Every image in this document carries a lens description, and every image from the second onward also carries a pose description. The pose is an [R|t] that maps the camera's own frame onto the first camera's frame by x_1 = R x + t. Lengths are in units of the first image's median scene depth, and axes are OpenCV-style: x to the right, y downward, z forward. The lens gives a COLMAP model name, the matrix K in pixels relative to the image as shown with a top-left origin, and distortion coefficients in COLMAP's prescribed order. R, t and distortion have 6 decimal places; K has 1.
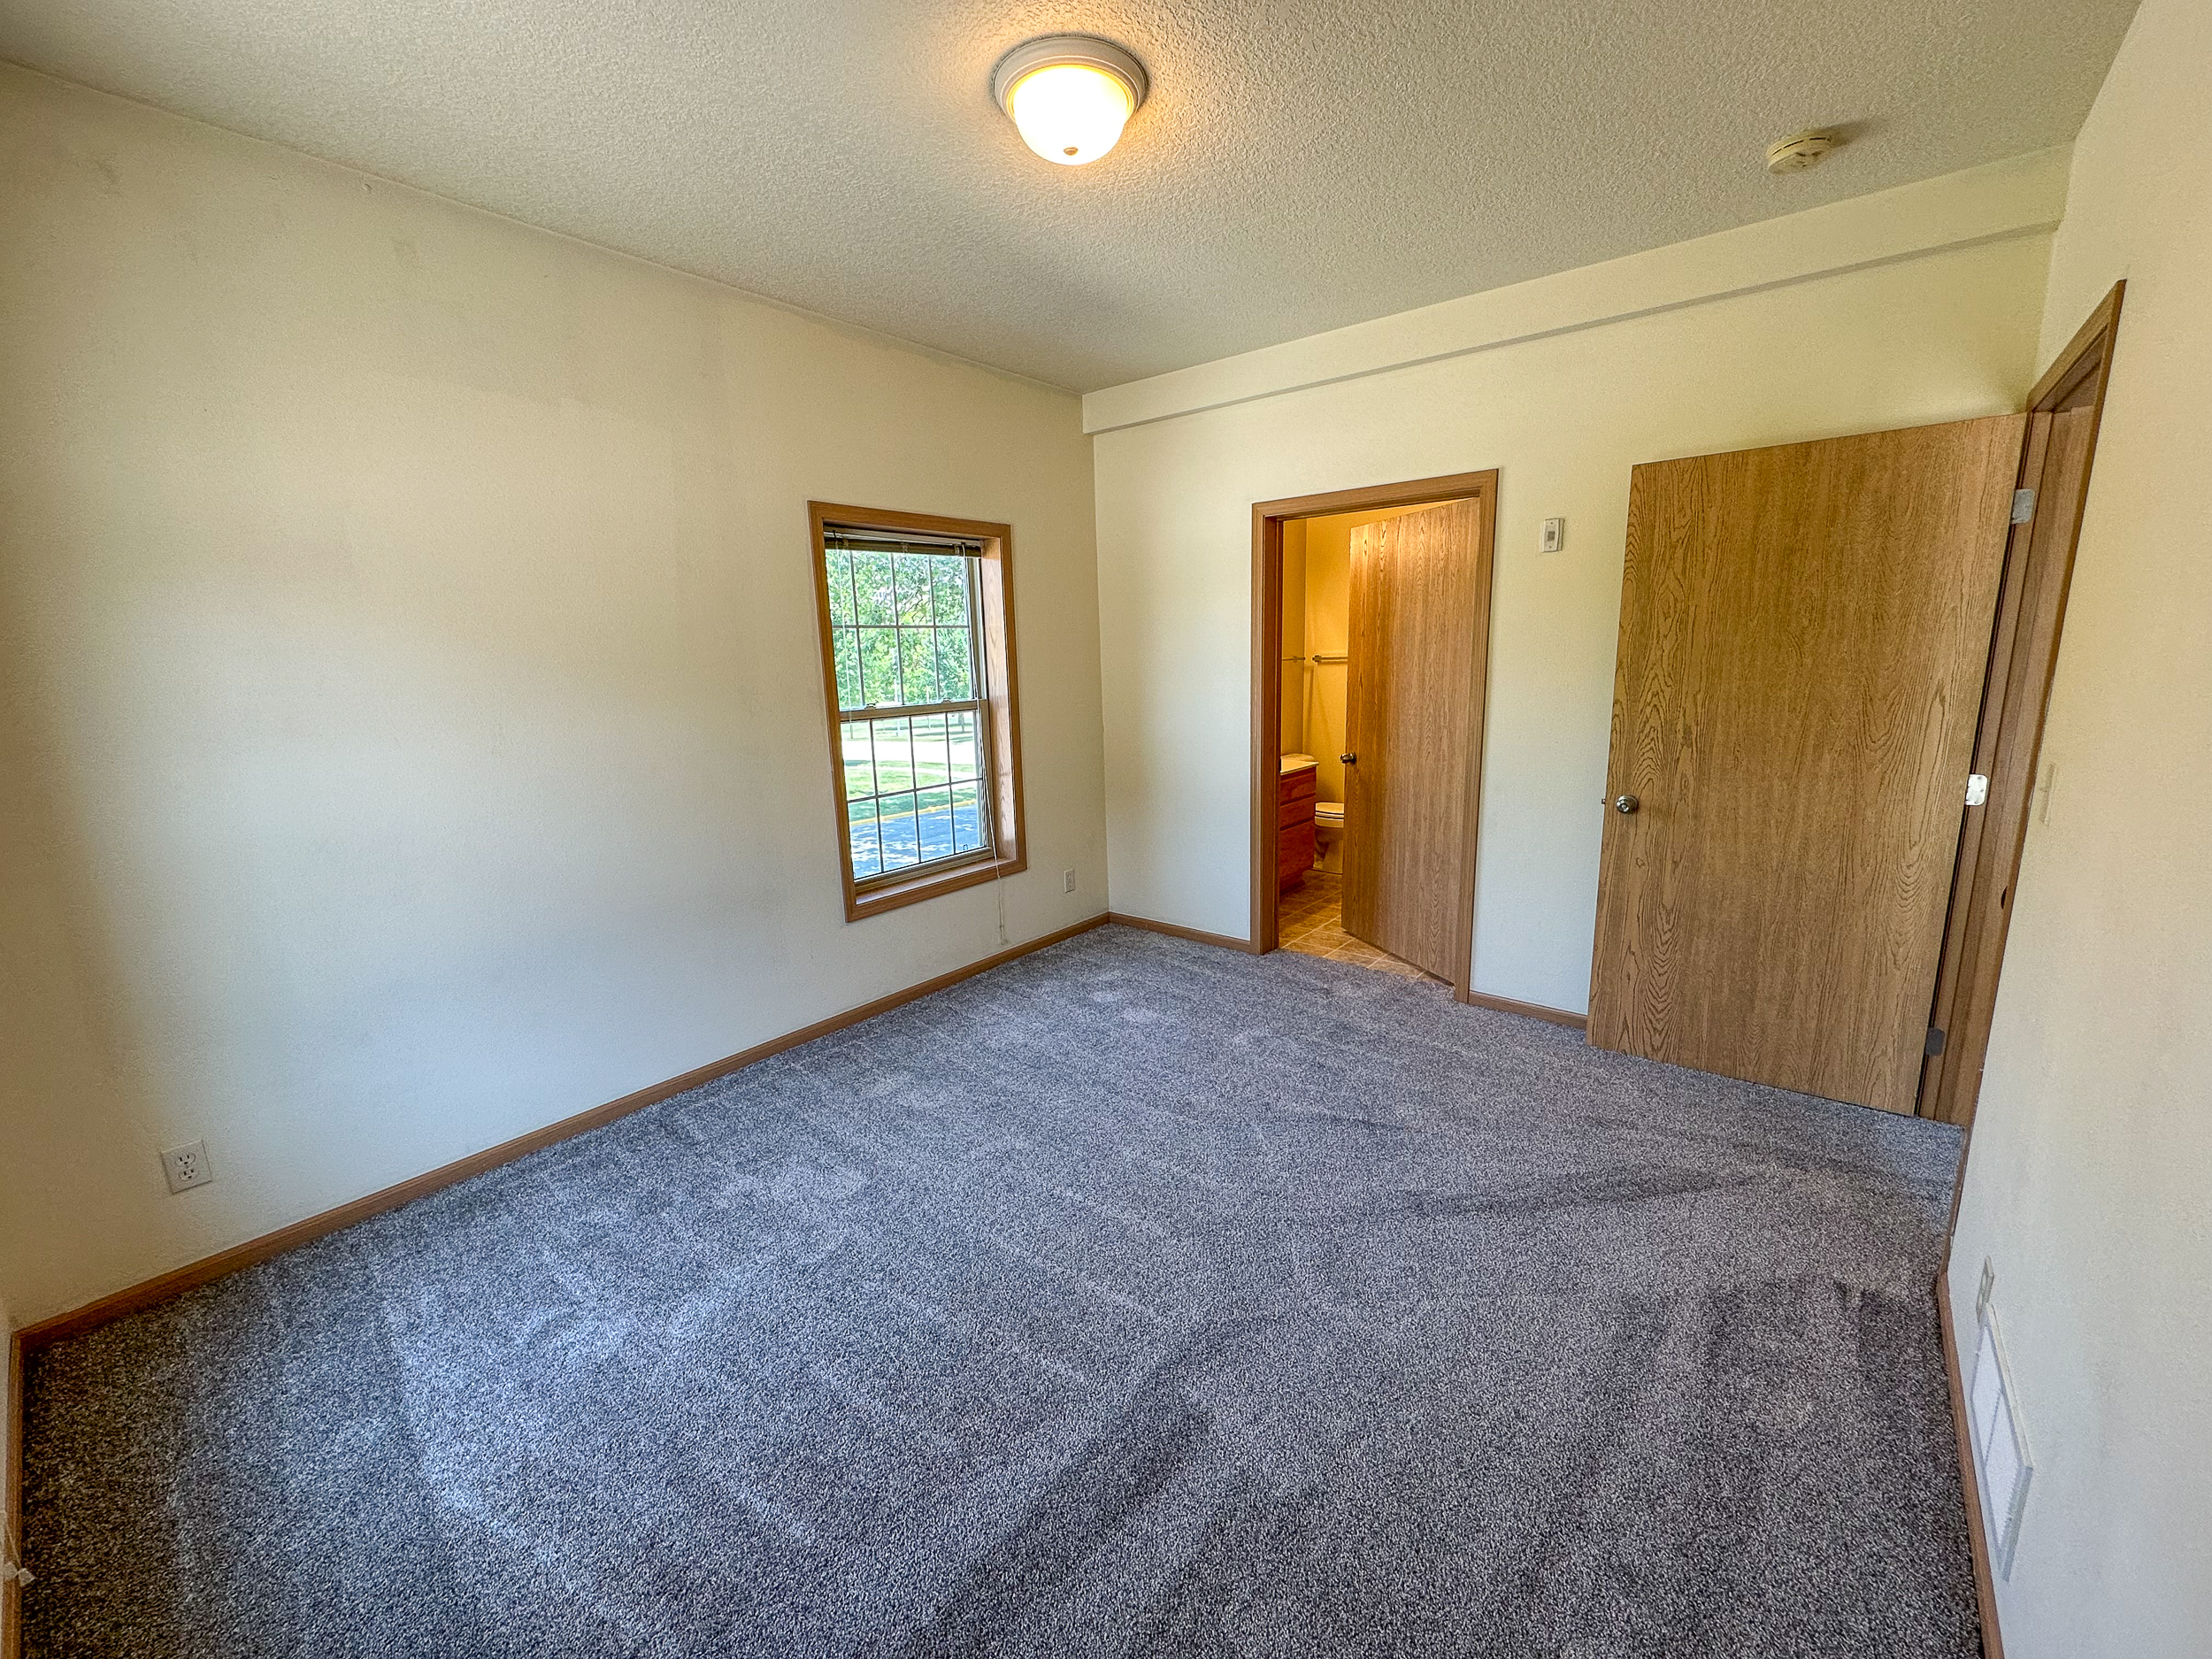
lens RADIAL K [[880.4, 0, 1103.9], [0, 880.4, 825.4], [0, 0, 1]] dist [-0.002736, 0.000000]
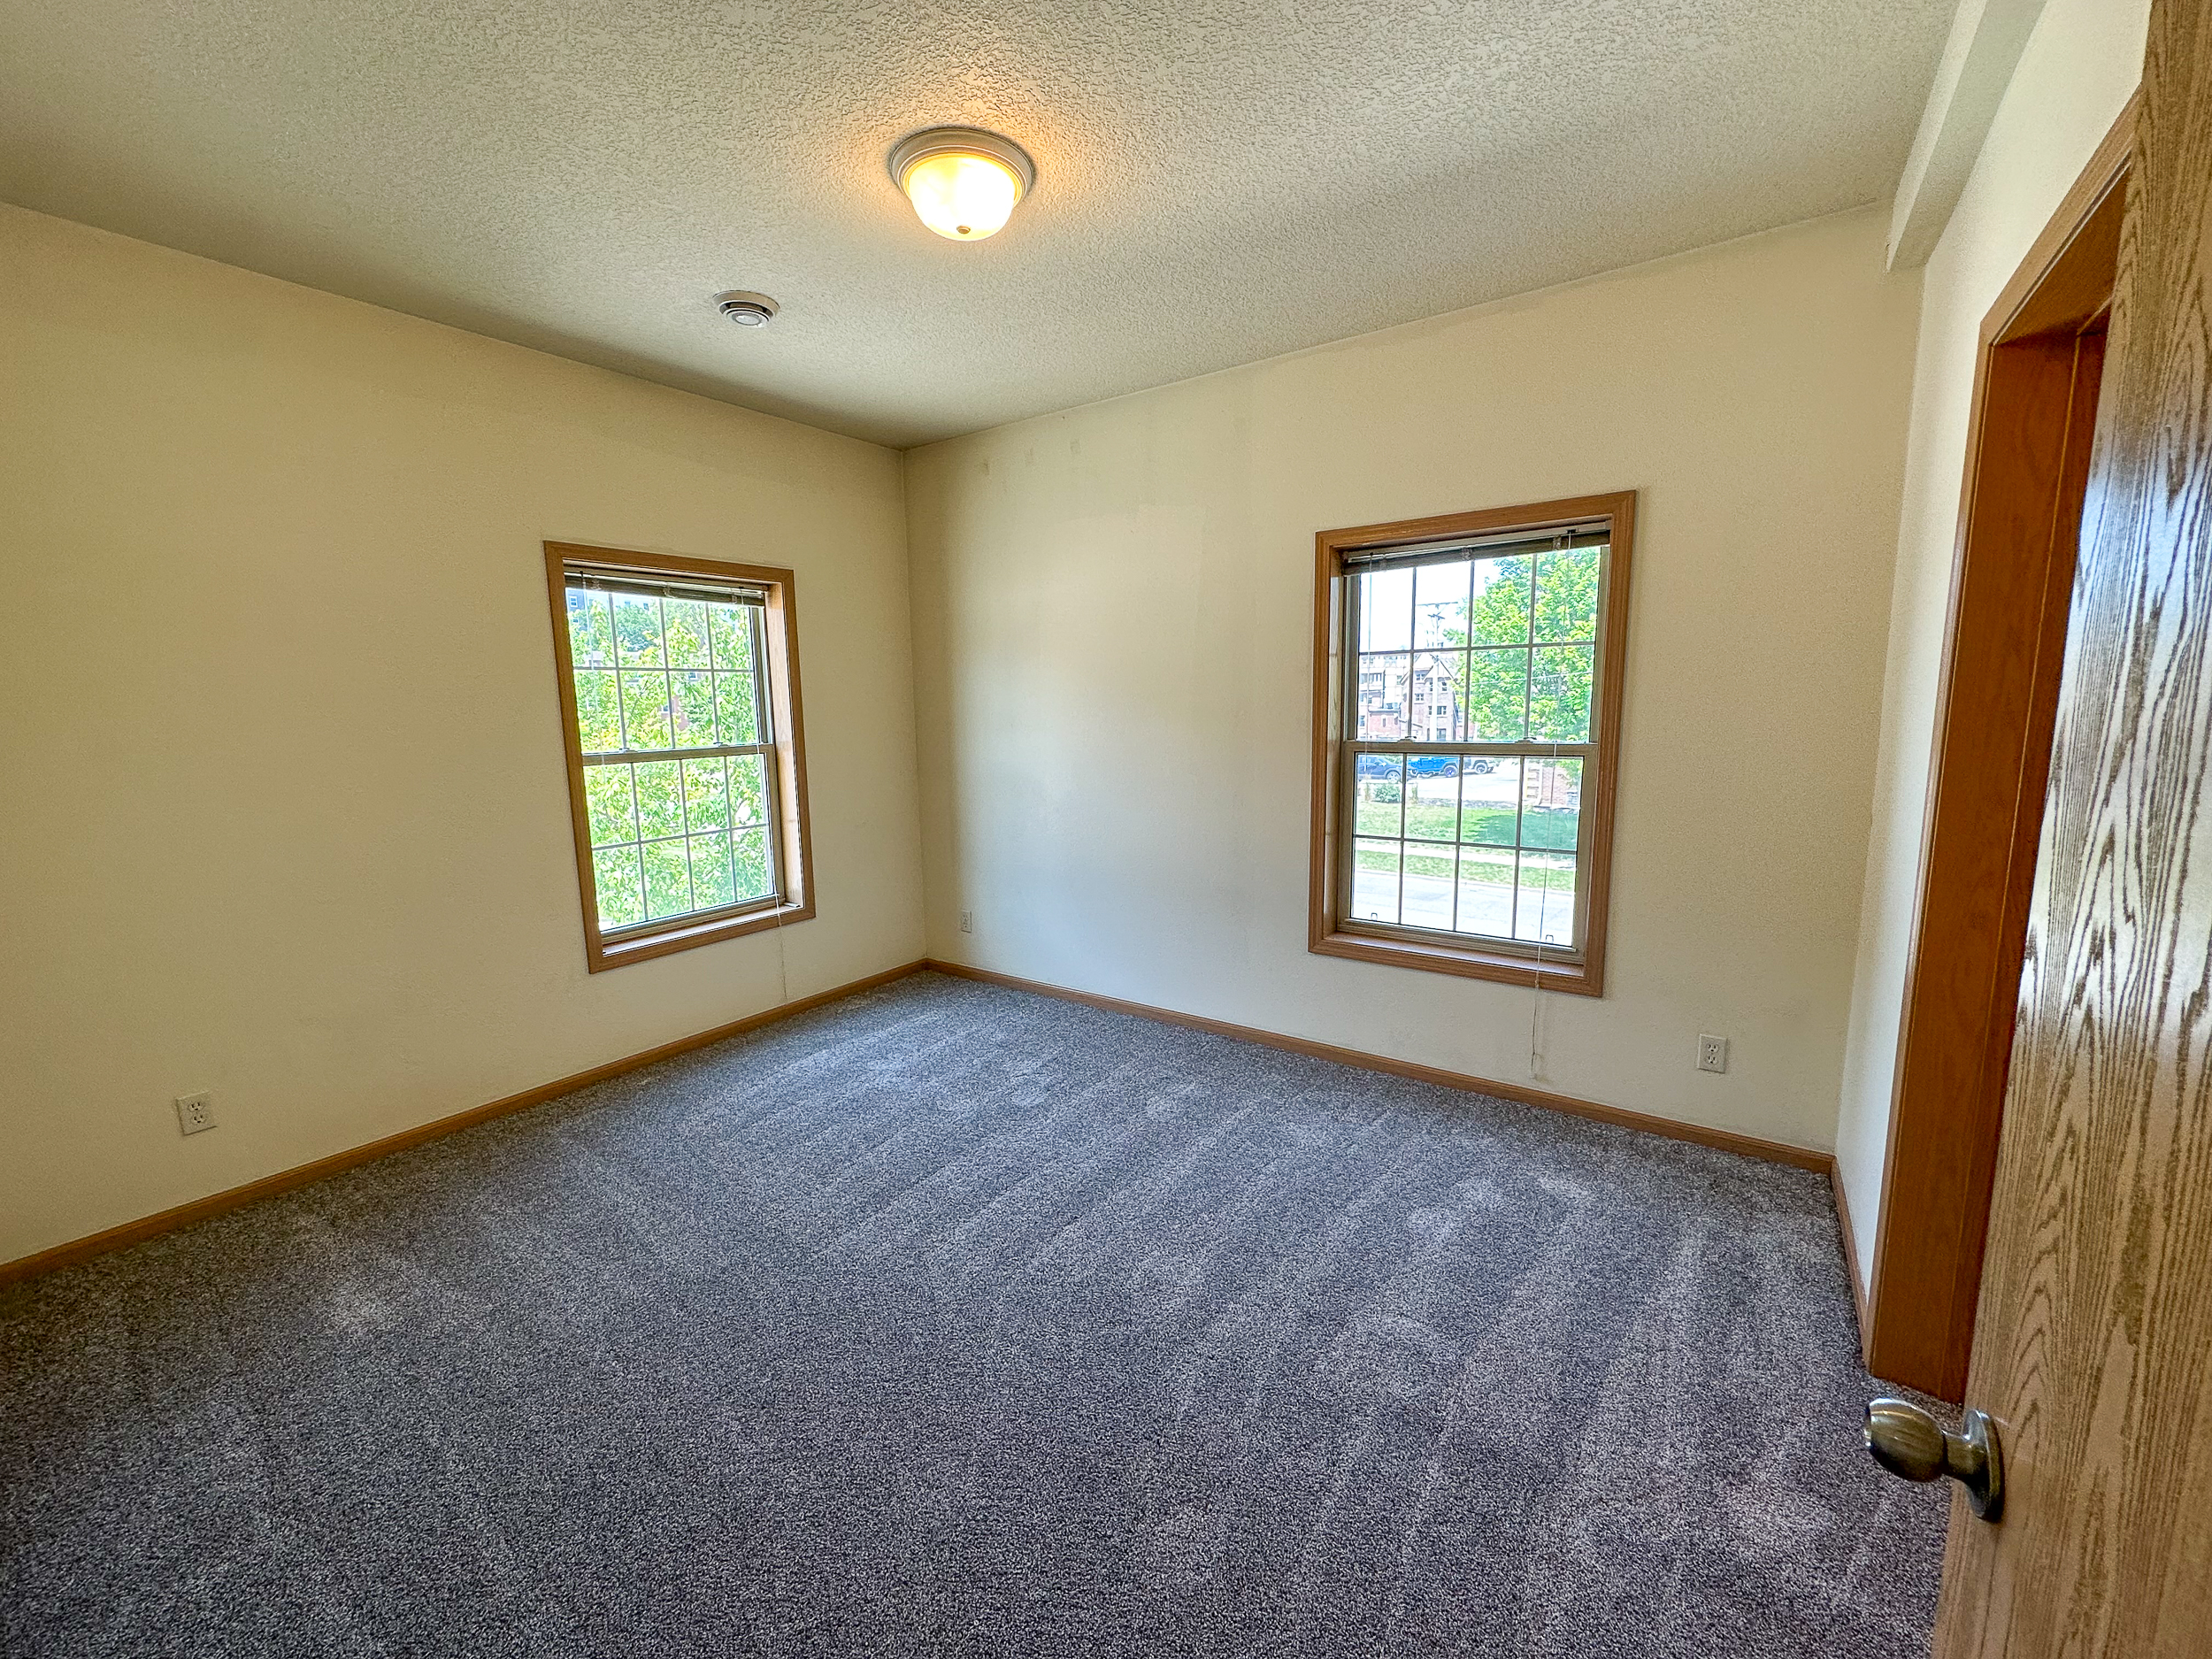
lens RADIAL K [[880.4, 0, 1103.9], [0, 880.4, 825.4], [0, 0, 1]] dist [-0.002736, 0.000000]
pose [[0.066039, 0.160902, -0.984759, 0.695332], [-0.178139, 0.972959, 0.147028, -0.142749], [0.981787, 0.165714, 0.092916, 0.711264]]
